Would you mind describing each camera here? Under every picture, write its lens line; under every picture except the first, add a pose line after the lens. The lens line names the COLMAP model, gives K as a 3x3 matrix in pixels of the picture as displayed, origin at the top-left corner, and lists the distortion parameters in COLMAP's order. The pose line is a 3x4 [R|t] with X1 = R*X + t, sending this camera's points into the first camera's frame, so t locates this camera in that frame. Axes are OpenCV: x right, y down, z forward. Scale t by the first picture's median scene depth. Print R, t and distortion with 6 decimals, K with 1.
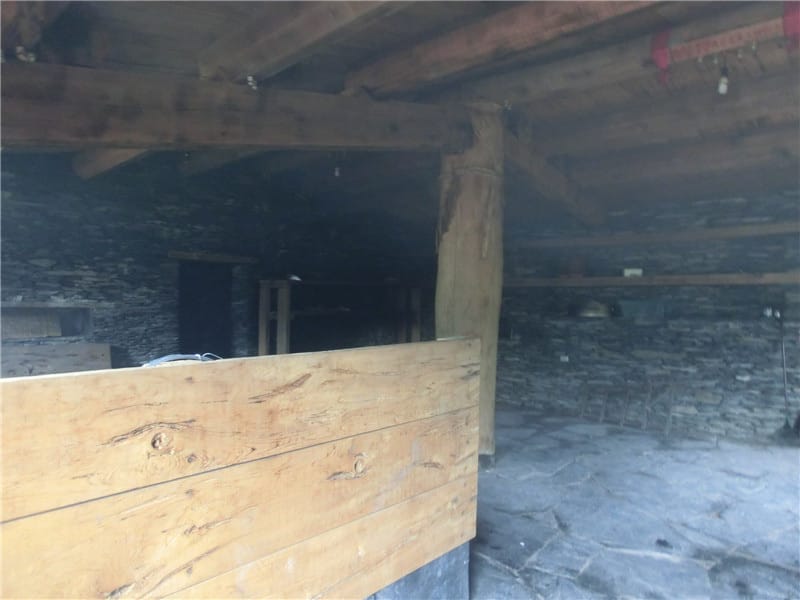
lens RADIAL K [[554.2, 0, 402.0], [0, 554.2, 300.8], [0, 0, 1]] dist [-0.008519, 0.003522]
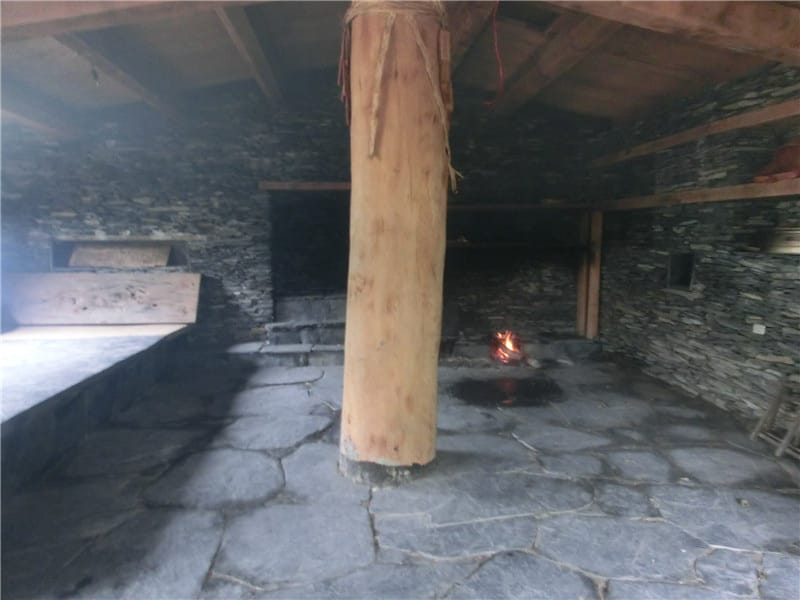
lens RADIAL K [[554.2, 0, 402.0], [0, 554.2, 300.8], [0, 0, 1]] dist [-0.008519, 0.003522]
pose [[0.761879, 0.065976, -0.644351, 0.441175], [0.012430, 0.993126, 0.116386, 0.008587], [0.647600, -0.096682, 0.755822, 0.413600]]
